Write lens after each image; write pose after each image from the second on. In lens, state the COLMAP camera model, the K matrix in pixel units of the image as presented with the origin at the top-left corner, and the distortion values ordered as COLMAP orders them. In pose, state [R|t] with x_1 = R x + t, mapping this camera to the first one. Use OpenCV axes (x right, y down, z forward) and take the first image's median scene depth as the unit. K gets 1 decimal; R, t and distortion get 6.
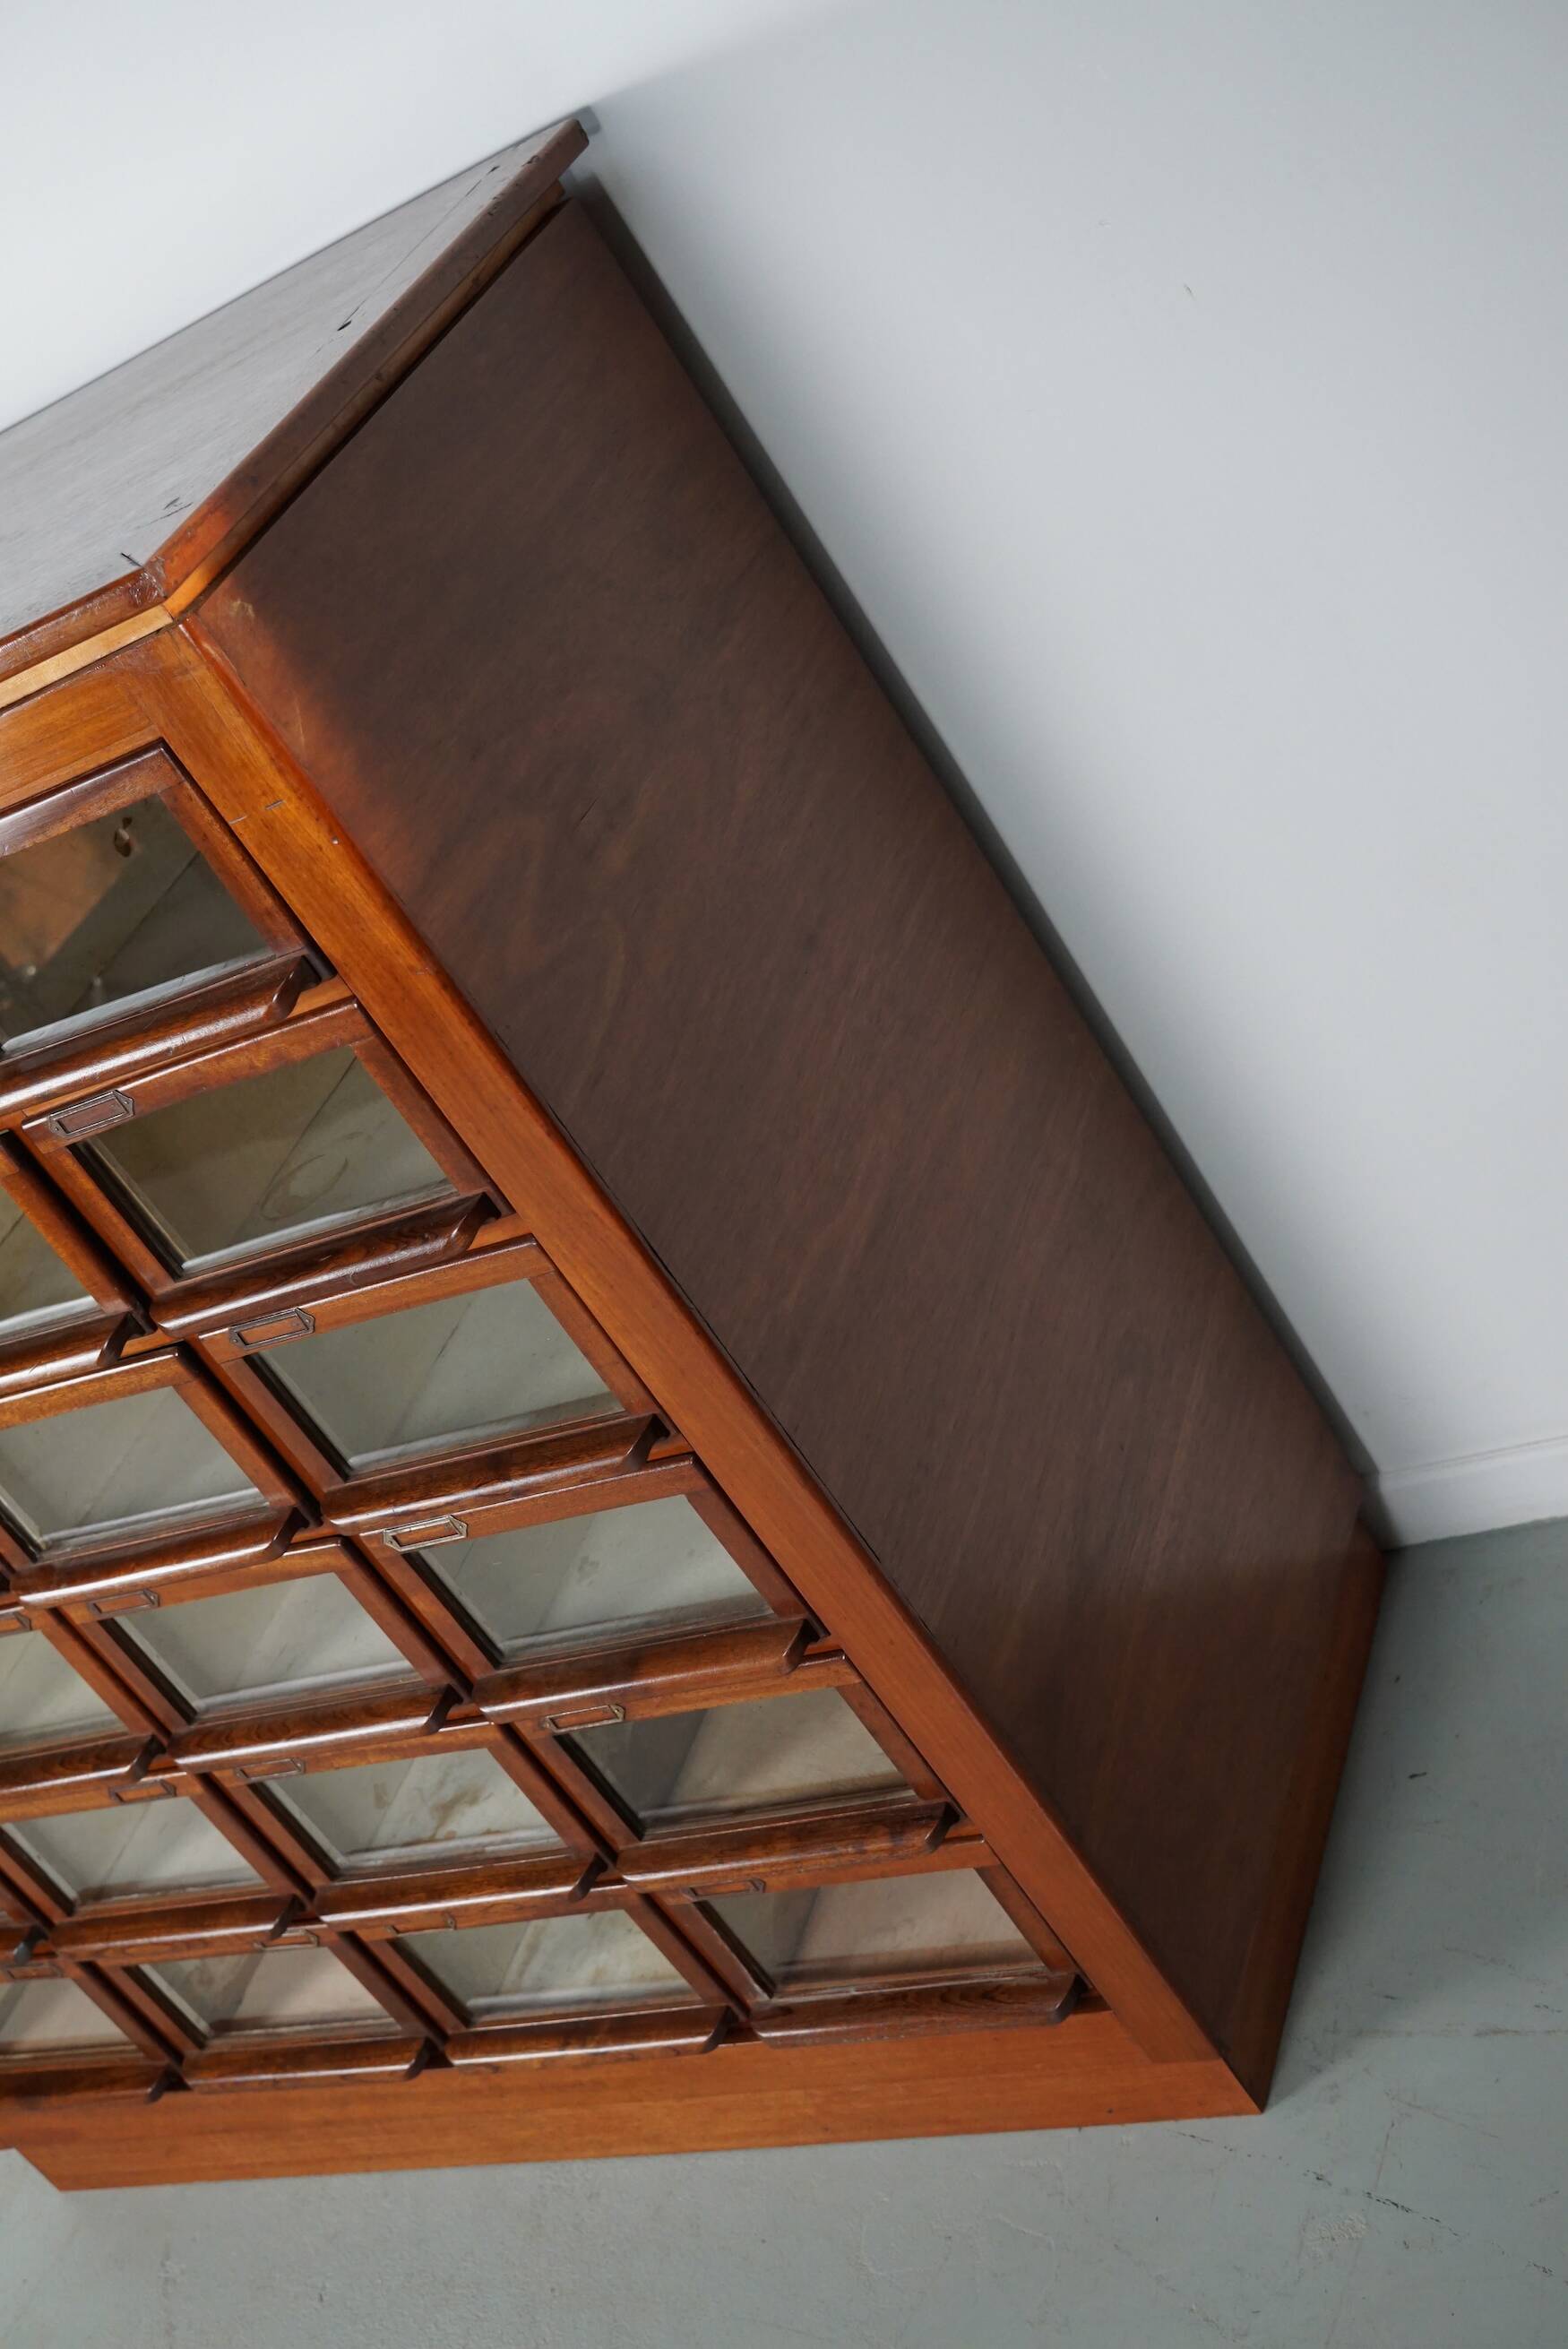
lens RADIAL K [[3024.5, 0, 781.2], [0, 3024.5, 1171.5], [0, 0, 1]] dist [-0.091850, 0.000000]
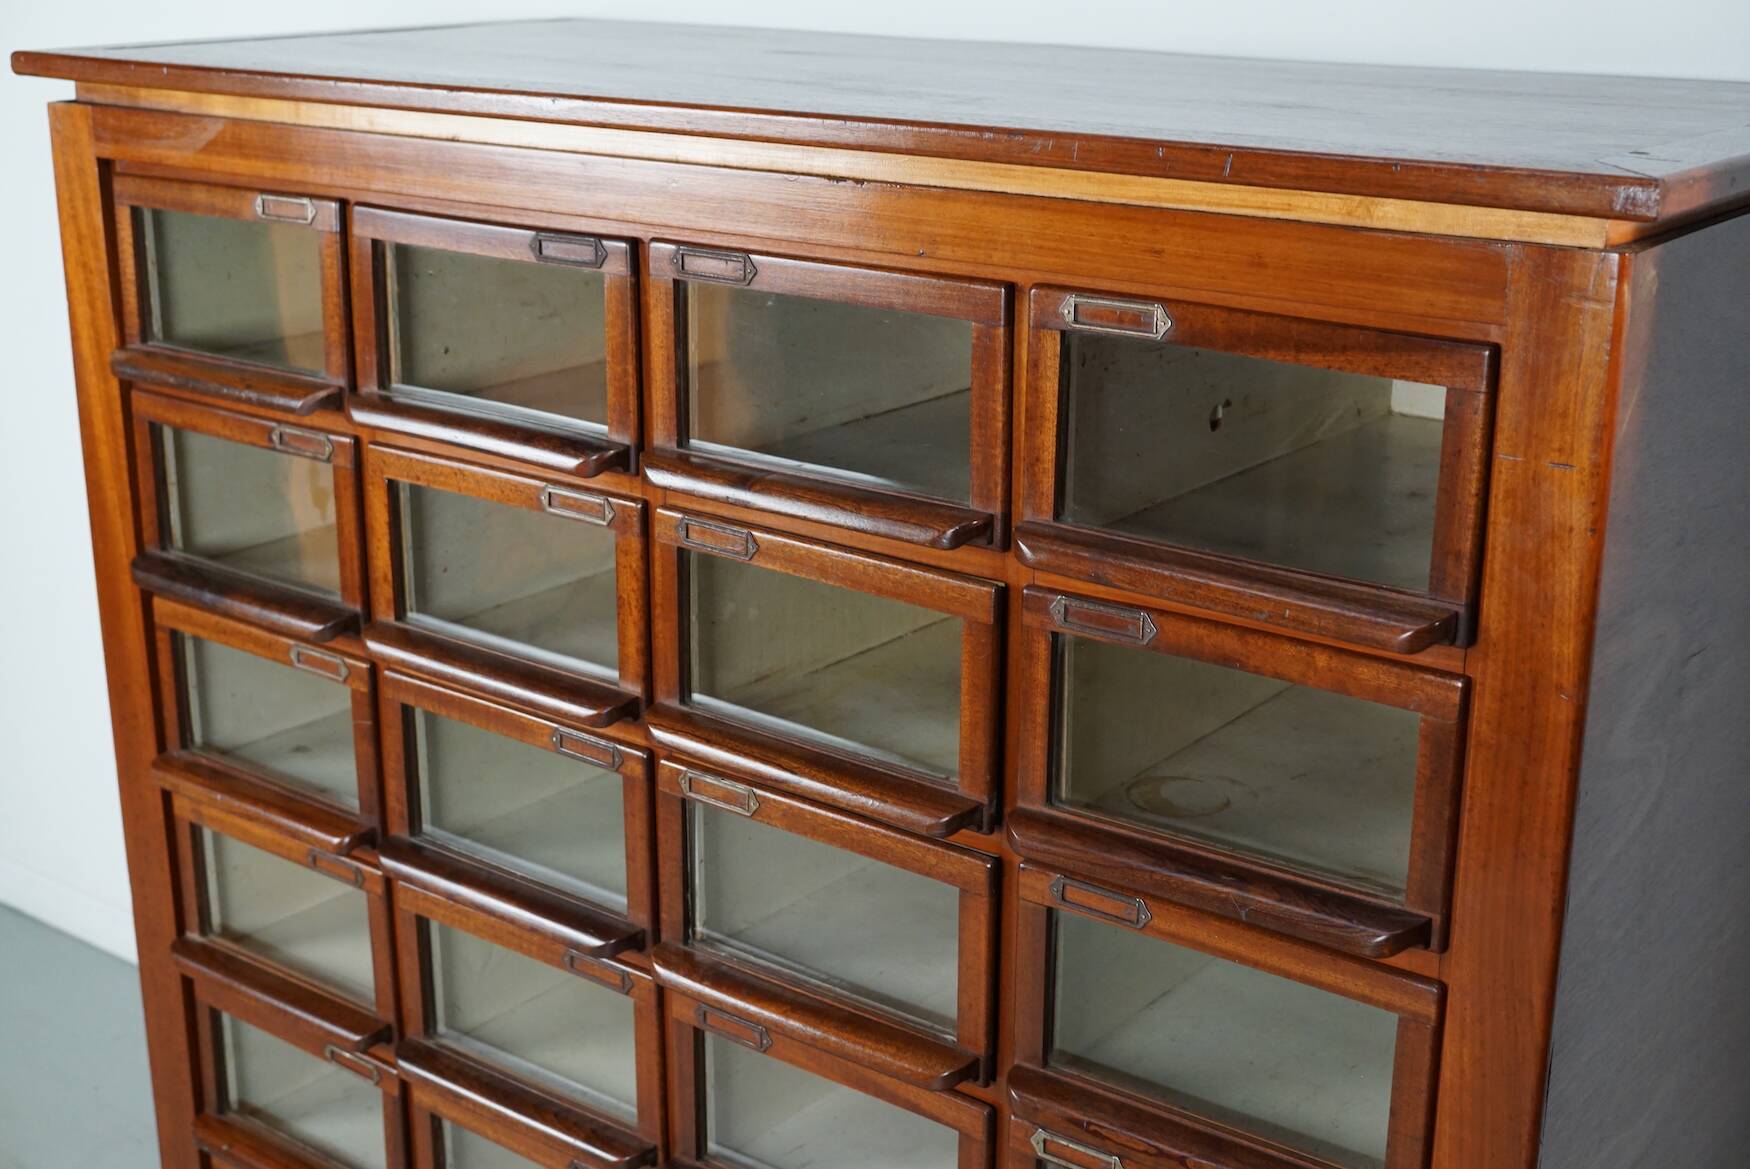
lens RADIAL K [[2253.5, 0, 874.2], [0, 2253.5, 603.1], [0, 0, 1]] dist [-0.091850, 0.000000]
pose [[0.822833, 0.562637, -0.079907, -0.211421], [-0.568275, 0.813873, -0.121137, 0.097045], [-0.003122, 0.145085, 0.989414, 0.245889]]
